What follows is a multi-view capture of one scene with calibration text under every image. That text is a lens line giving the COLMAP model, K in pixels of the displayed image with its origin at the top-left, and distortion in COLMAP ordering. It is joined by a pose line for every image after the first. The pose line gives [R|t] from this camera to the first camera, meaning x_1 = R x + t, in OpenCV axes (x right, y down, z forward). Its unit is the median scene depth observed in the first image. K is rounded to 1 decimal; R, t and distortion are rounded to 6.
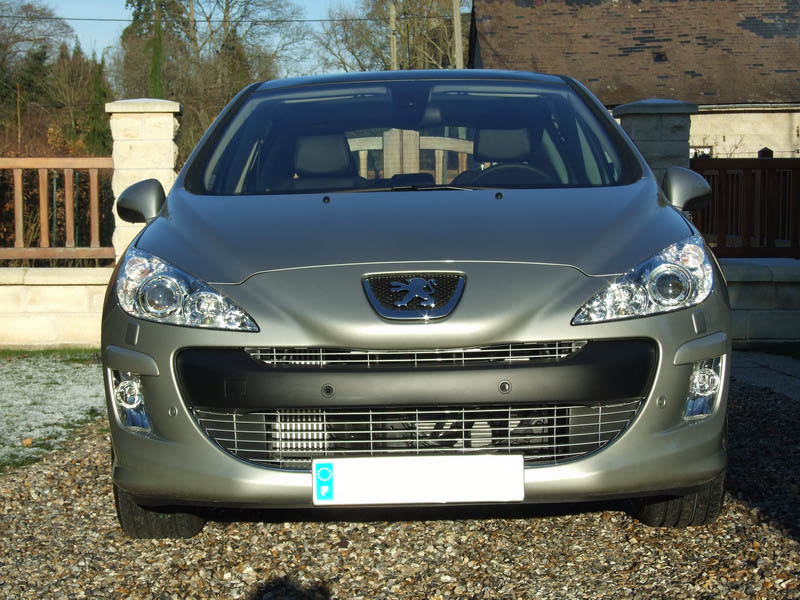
lens RADIAL K [[1849.6, 0, 400.5], [0, 1849.6, 298.6], [0, 0, 1]] dist [0.073675, 0.000000]
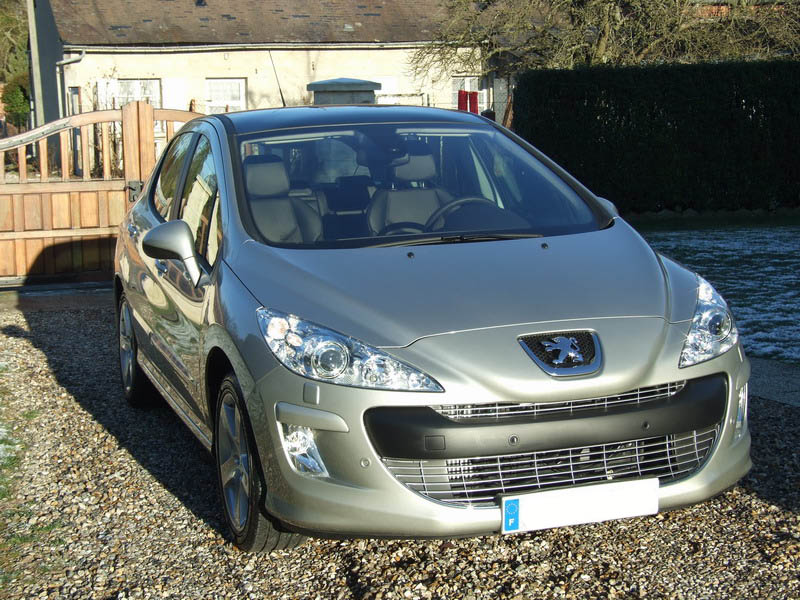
lens RADIAL K [[1506.7, 0, 399.6], [0, 1506.7, 301.6], [0, 0, 1]] dist [-0.038425, 0.000000]
pose [[0.926562, -0.055161, 0.372075, -0.443264], [0.018068, 0.994574, 0.102455, -0.133982], [-0.375707, -0.088208, 0.922531, 0.130198]]
